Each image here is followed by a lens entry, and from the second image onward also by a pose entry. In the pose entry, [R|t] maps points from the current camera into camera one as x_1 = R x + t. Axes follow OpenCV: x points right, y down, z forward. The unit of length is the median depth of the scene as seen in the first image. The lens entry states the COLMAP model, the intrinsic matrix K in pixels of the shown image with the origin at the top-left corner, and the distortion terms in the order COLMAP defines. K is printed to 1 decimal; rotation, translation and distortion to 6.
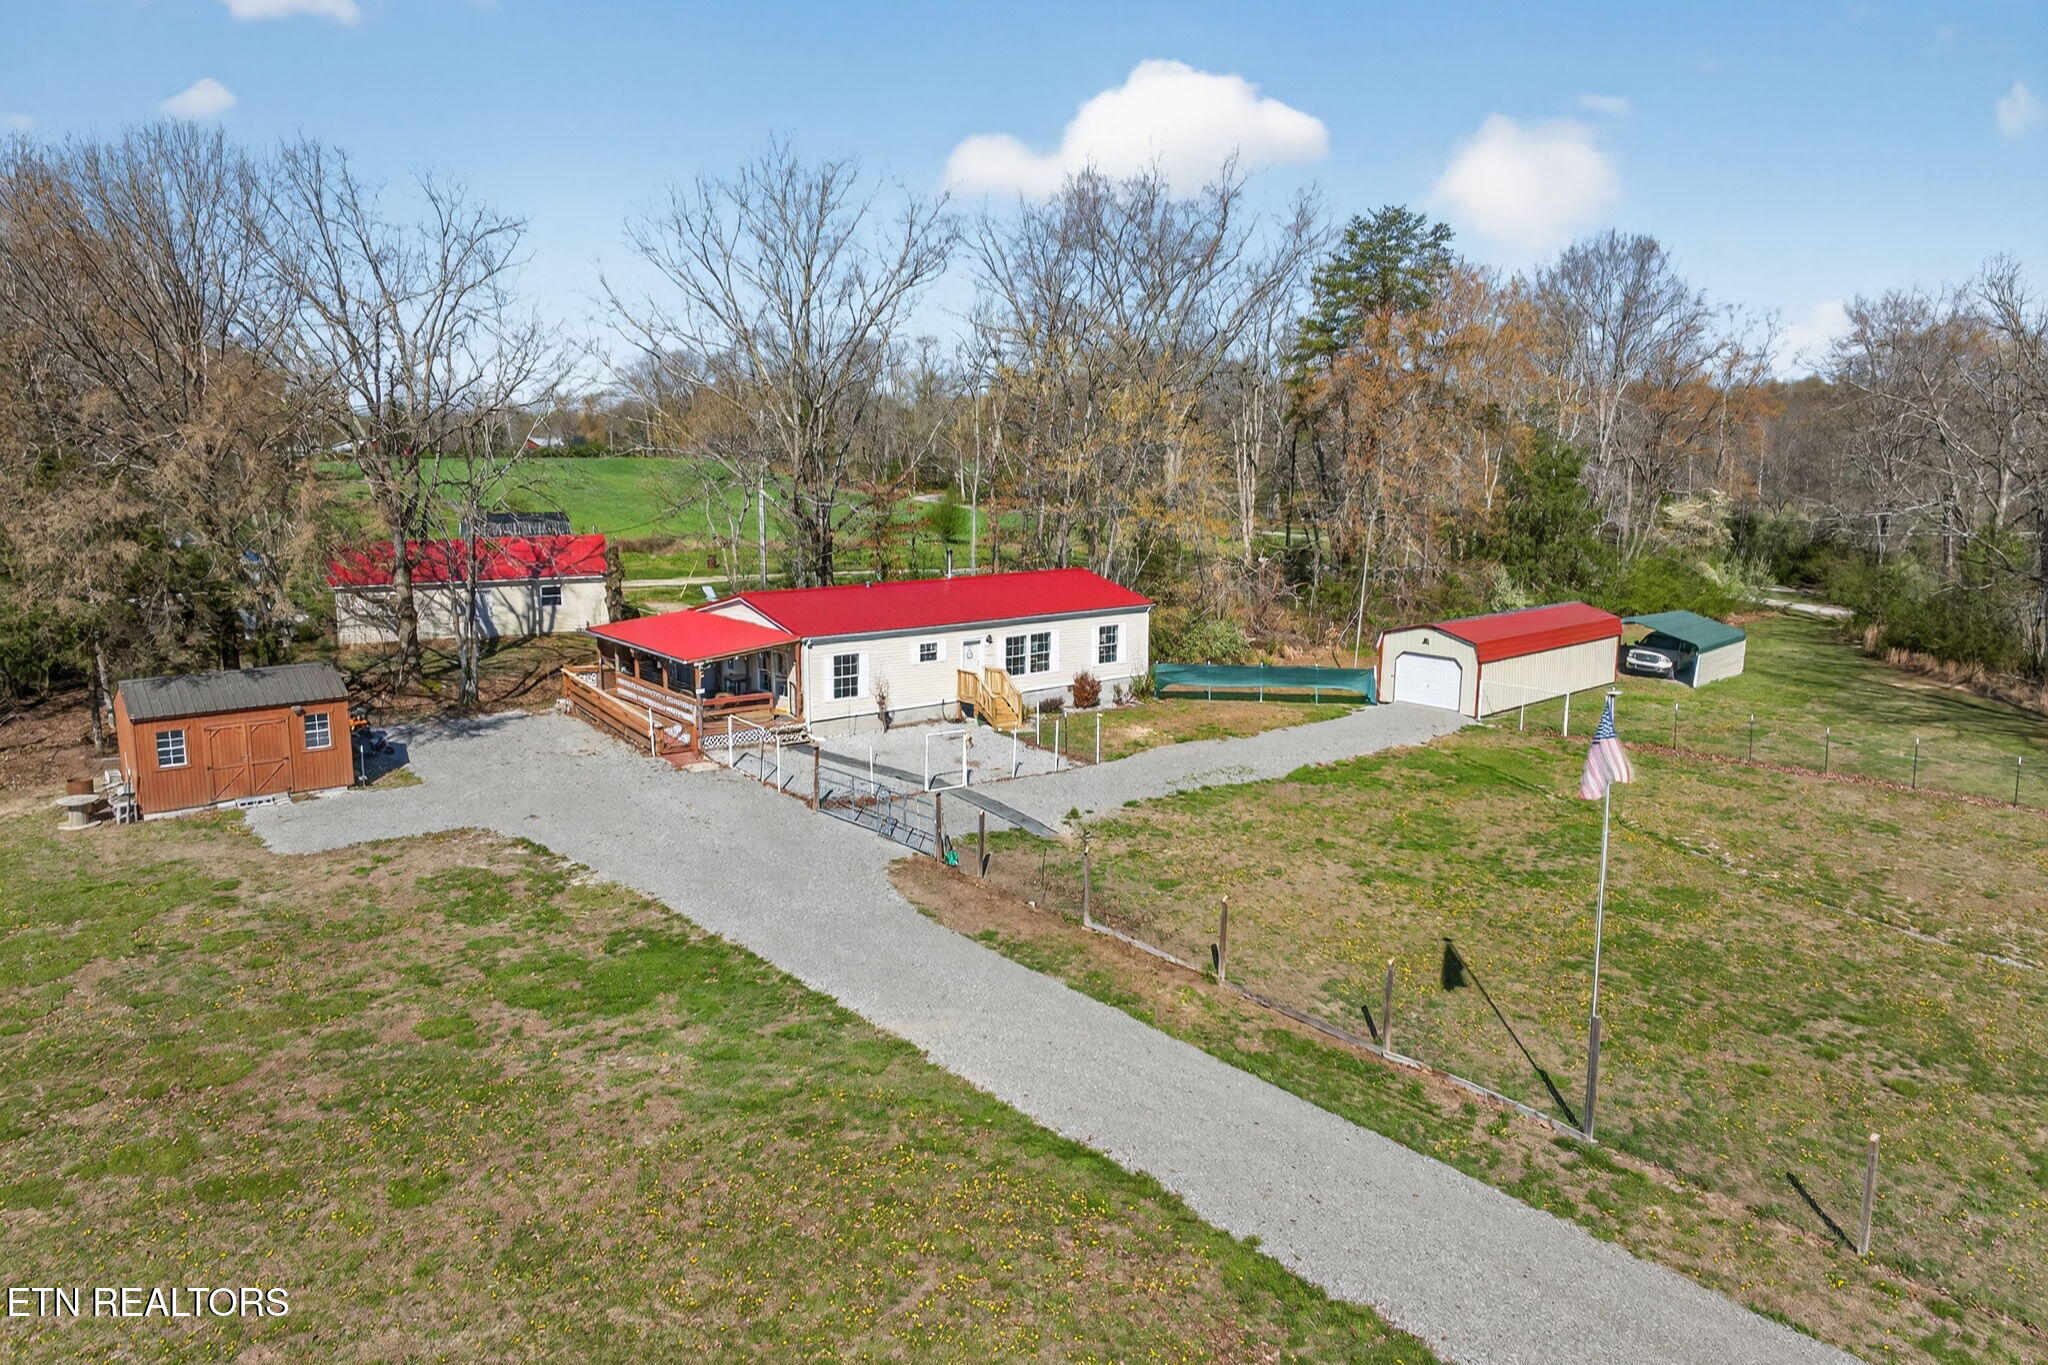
lens RADIAL K [[1387.9, 0, 1024.5], [0, 1387.9, 673.6], [0, 0, 1]] dist [0.003943, -0.011320]
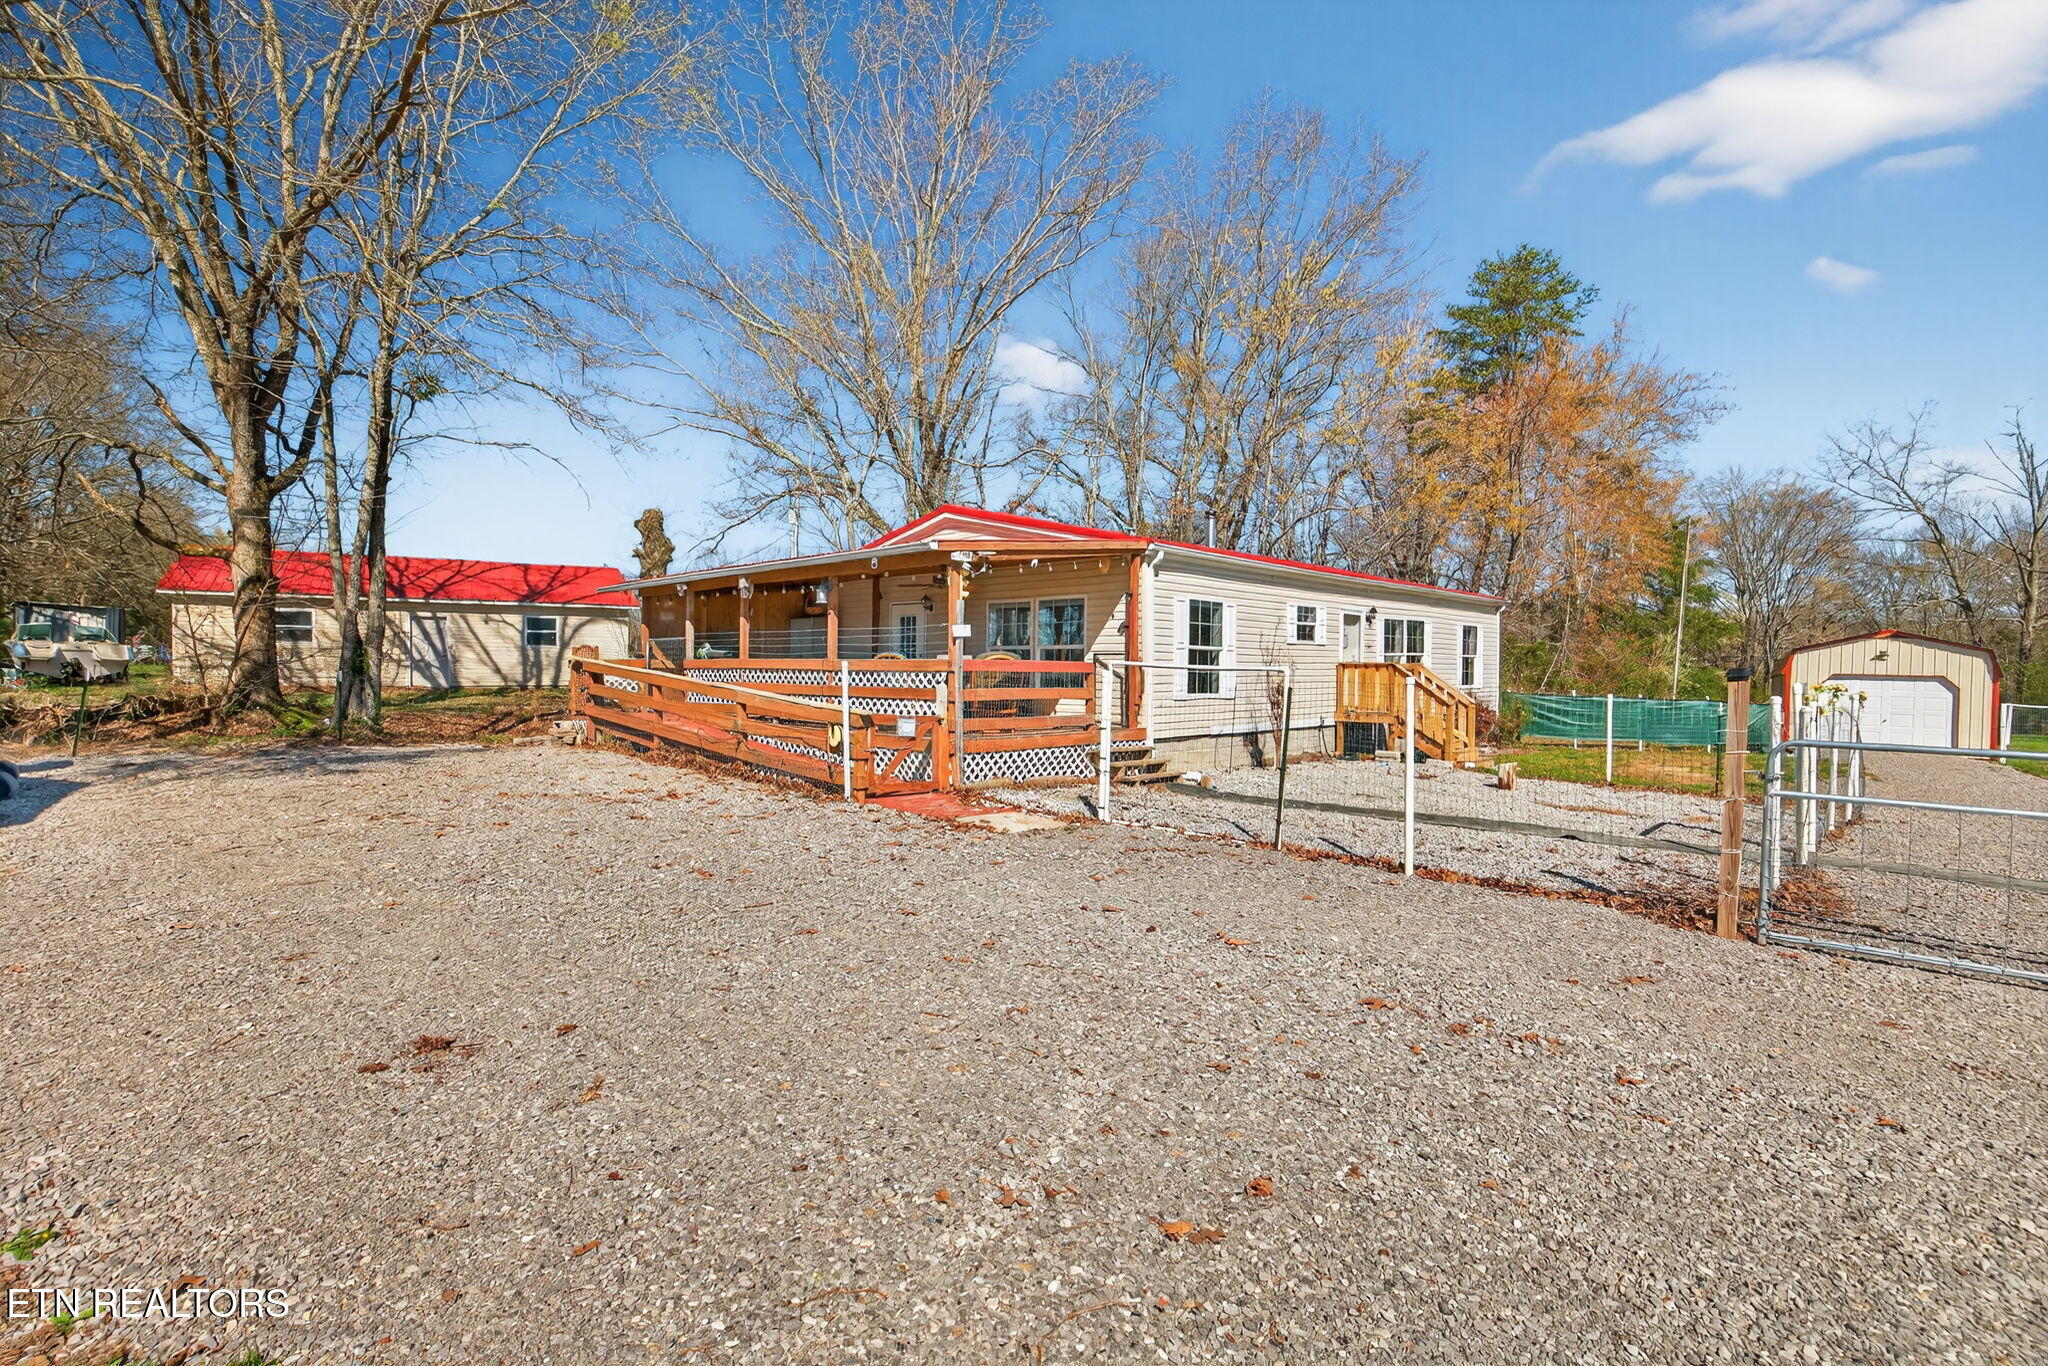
lens RADIAL K [[964.4, 0, 1017.0], [0, 964.4, 674.7], [0, 0, 1]] dist [-0.016204, 0.003197]
pose [[0.990185, 0.004559, 0.139687, -0.228828], [0.017981, 0.987005, -0.159680, 0.059952], [-0.138600, 0.160625, 0.977236, 0.661381]]
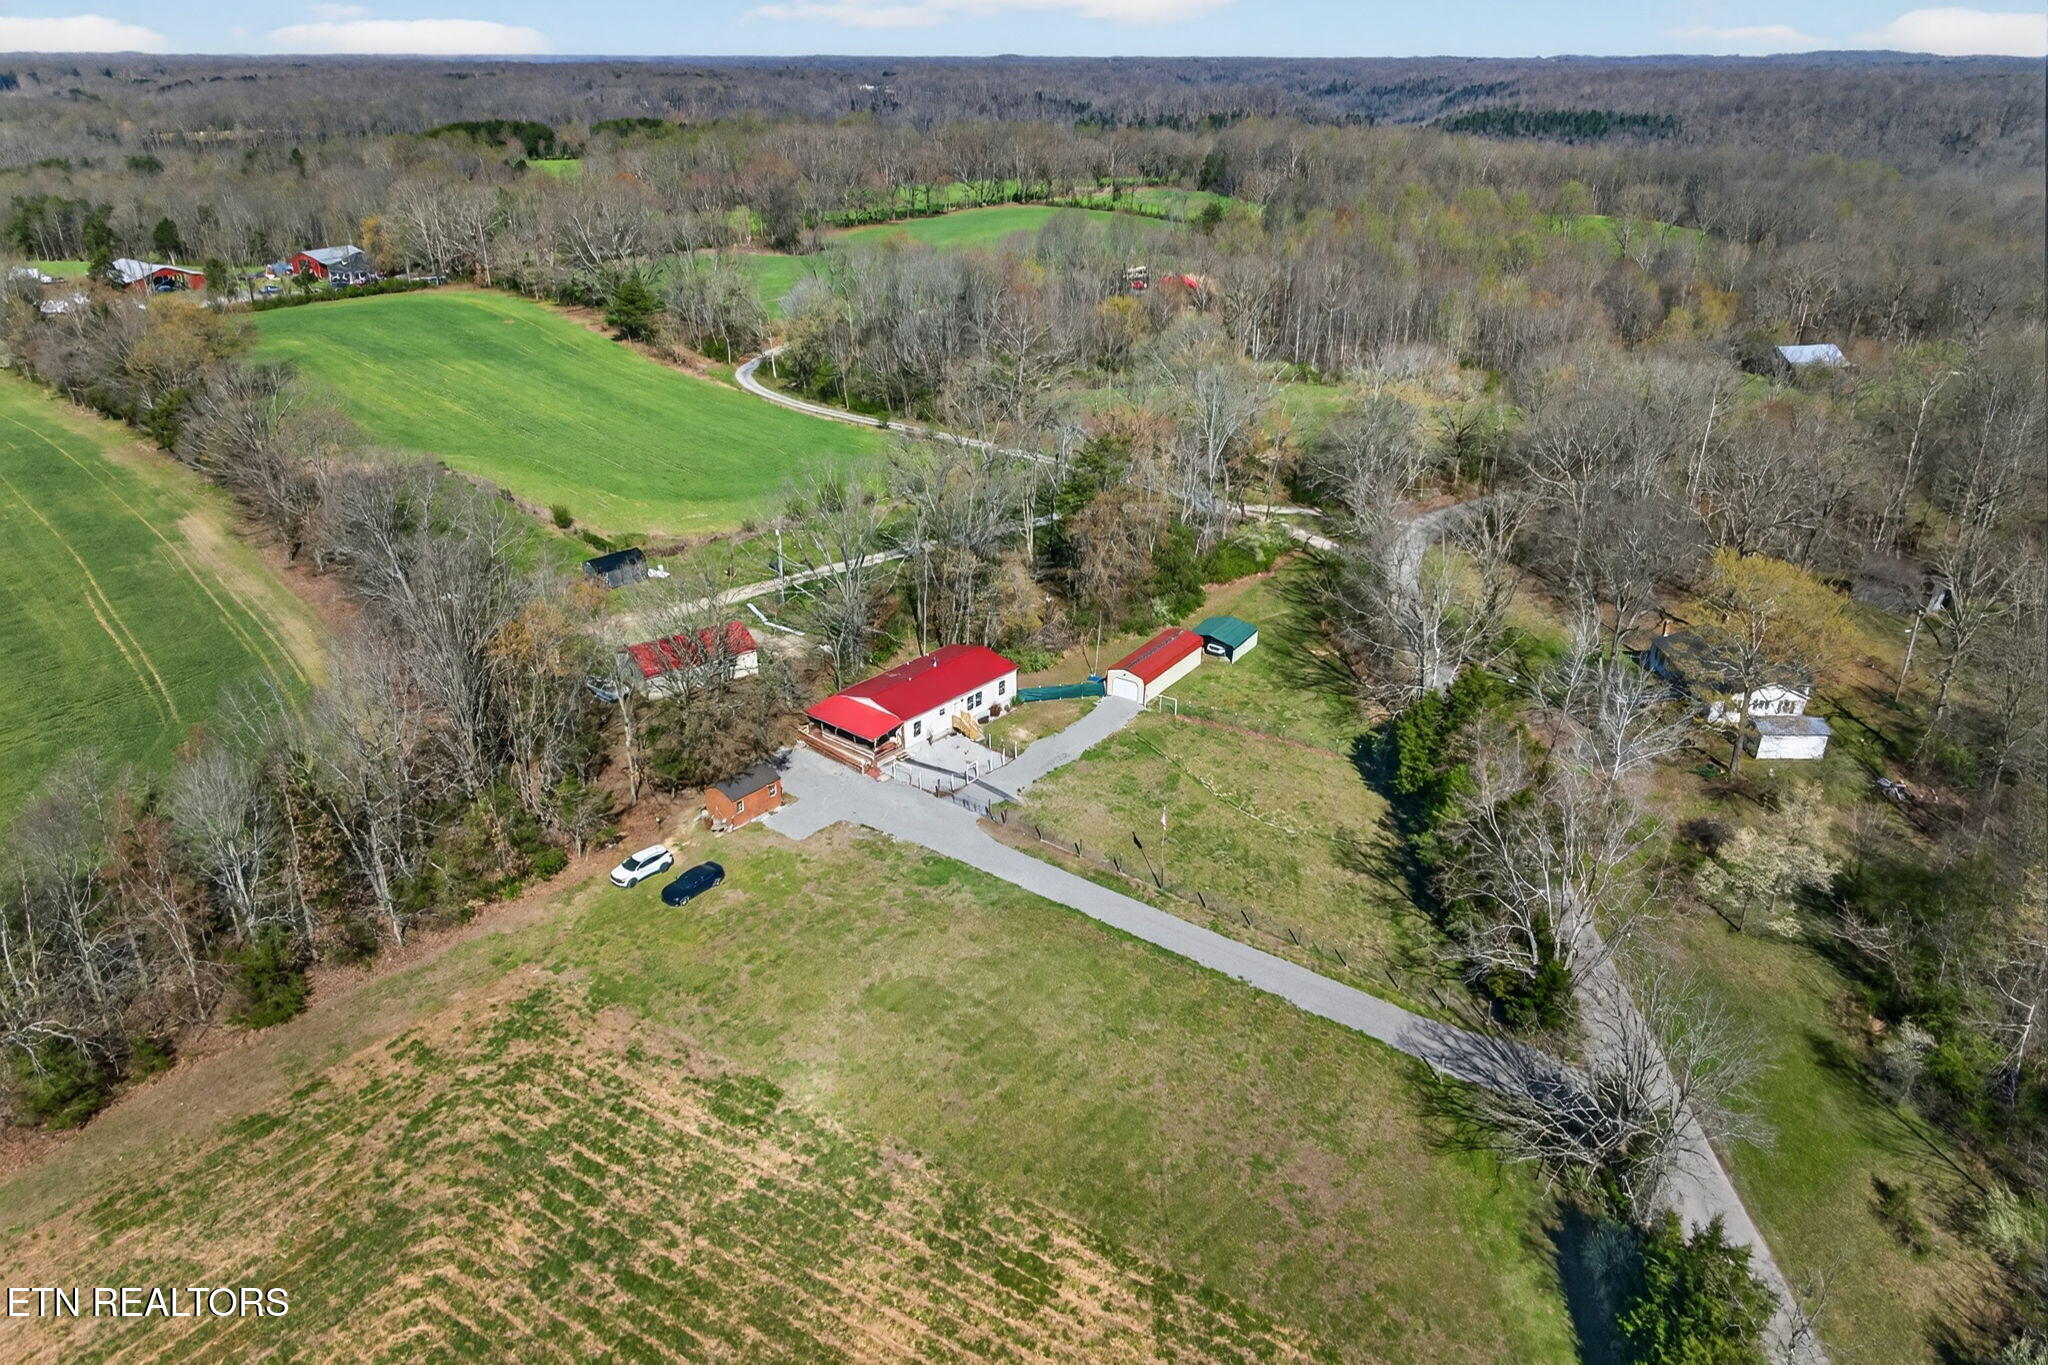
lens RADIAL K [[1387.9, 0, 1036.8], [0, 1387.9, 681.9], [0, 0, 1]] dist [0.003943, -0.011320]
pose [[0.973522, -0.088389, 0.210814, -0.442104], [0.032469, 0.966338, 0.255219, -0.731380], [-0.226276, -0.241616, 0.943621, -1.493667]]
